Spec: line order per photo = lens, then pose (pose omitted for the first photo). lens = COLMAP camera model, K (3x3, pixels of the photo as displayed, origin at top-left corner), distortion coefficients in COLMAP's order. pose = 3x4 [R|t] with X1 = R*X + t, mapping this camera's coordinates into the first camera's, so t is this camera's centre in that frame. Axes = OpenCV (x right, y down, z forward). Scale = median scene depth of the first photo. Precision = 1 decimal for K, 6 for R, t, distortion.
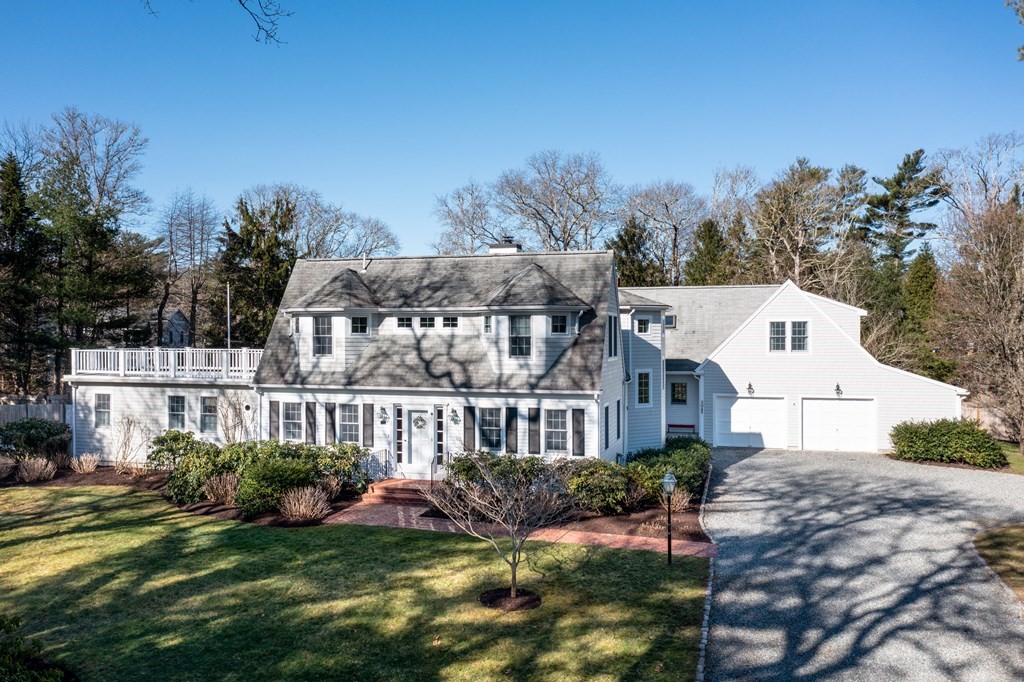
lens RADIAL K [[813.5, 0, 514.1], [0, 813.5, 339.0], [0, 0, 1]] dist [-0.007934, -0.010433]
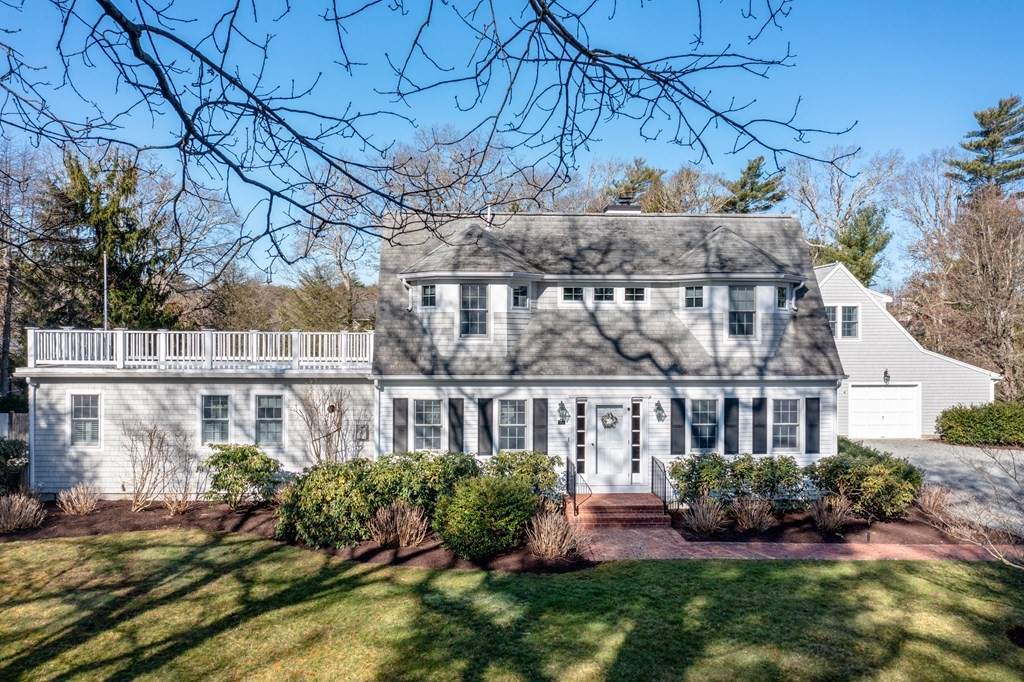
lens RADIAL K [[813.5, 0, 511.0], [0, 813.5, 340.3], [0, 0, 1]] dist [-0.007934, -0.010433]
pose [[0.945041, 0.001468, 0.326948, -0.447417], [-0.001637, 0.999999, 0.000241, 0.024631], [-0.326948, -0.000763, 0.945042, 0.276552]]
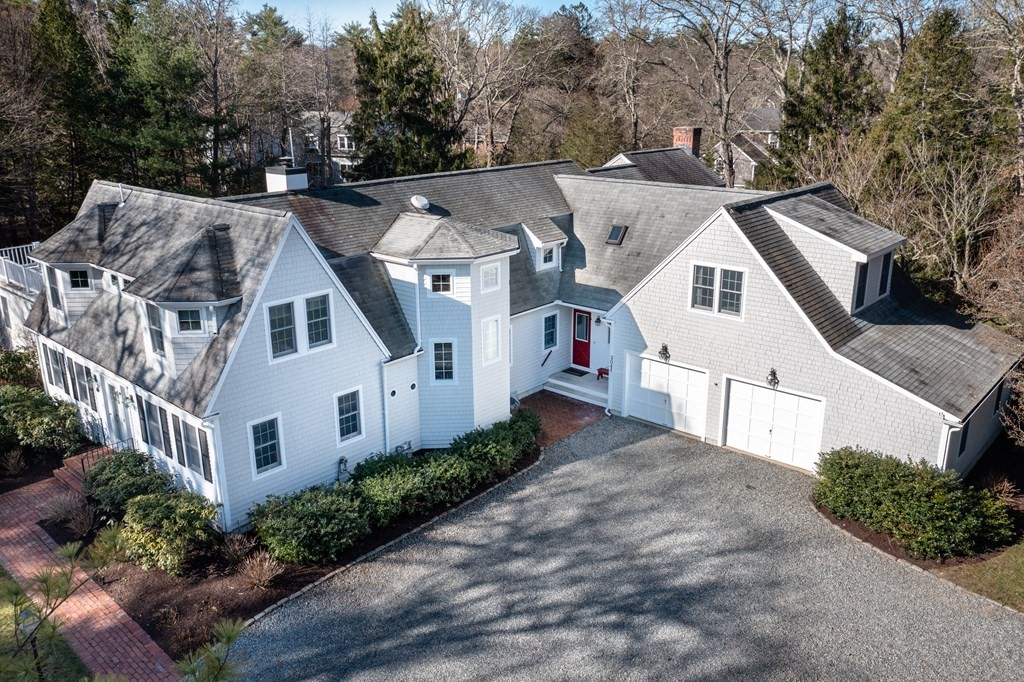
lens RADIAL K [[813.5, 0, 510.8], [0, 813.5, 339.4], [0, 0, 1]] dist [-0.007934, -0.010433]
pose [[0.896642, 0.128116, -0.423816, 0.615291], [0.002287, 0.955868, 0.293788, -0.212124], [0.442751, -0.264392, 0.856778, 0.419436]]
